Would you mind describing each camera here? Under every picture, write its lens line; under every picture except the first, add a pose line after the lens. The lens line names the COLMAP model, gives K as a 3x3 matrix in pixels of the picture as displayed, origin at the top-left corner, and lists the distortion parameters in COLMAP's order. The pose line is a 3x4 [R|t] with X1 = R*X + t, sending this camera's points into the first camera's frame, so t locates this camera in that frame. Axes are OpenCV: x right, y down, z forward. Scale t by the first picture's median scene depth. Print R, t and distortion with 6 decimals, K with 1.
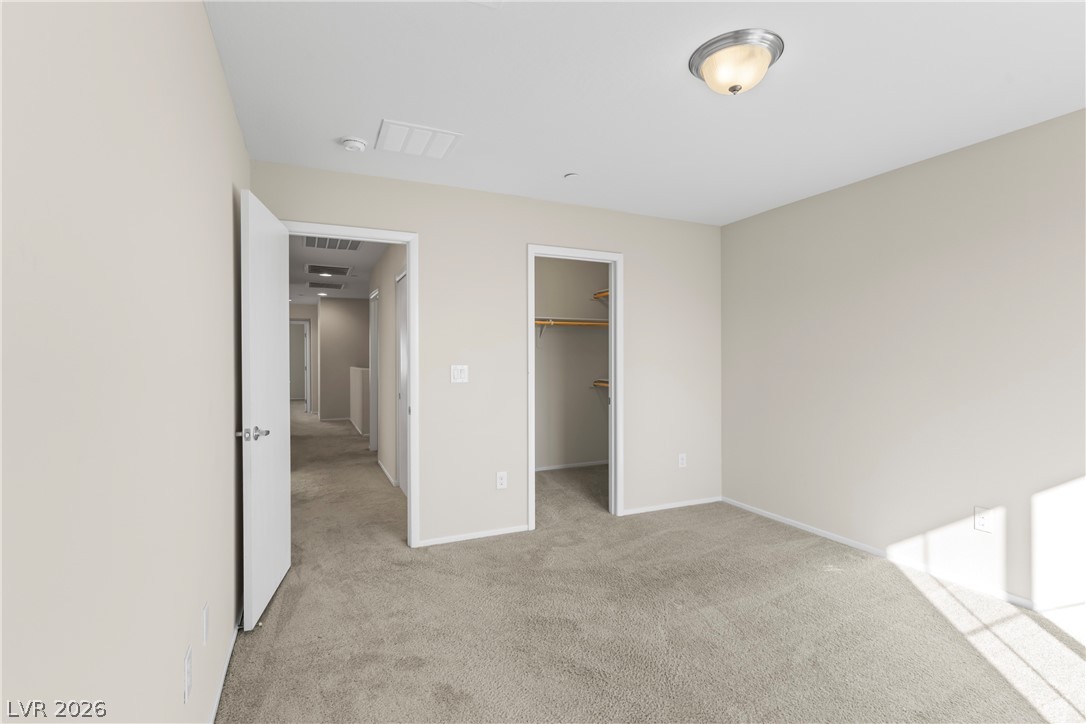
lens RADIAL K [[511.8, 0, 544.2], [0, 511.8, 357.8], [0, 0, 1]] dist [0.000573, 0.000742]
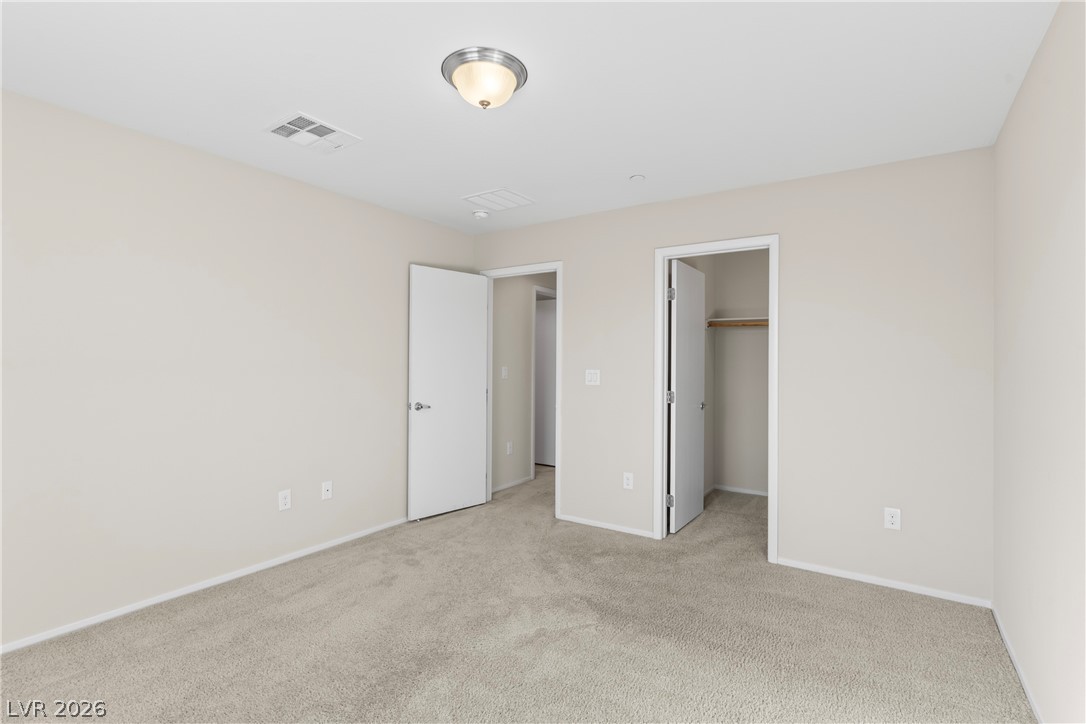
lens RADIAL K [[505.4, 0, 550.7], [0, 505.4, 359.3], [0, 0, 1]] dist [-0.002202, 0.000387]
pose [[0.533345, 0.002728, -0.845894, 0.735019], [-0.010243, 0.999942, -0.003233, -0.004544], [0.845836, 0.010389, 0.533342, 0.324249]]
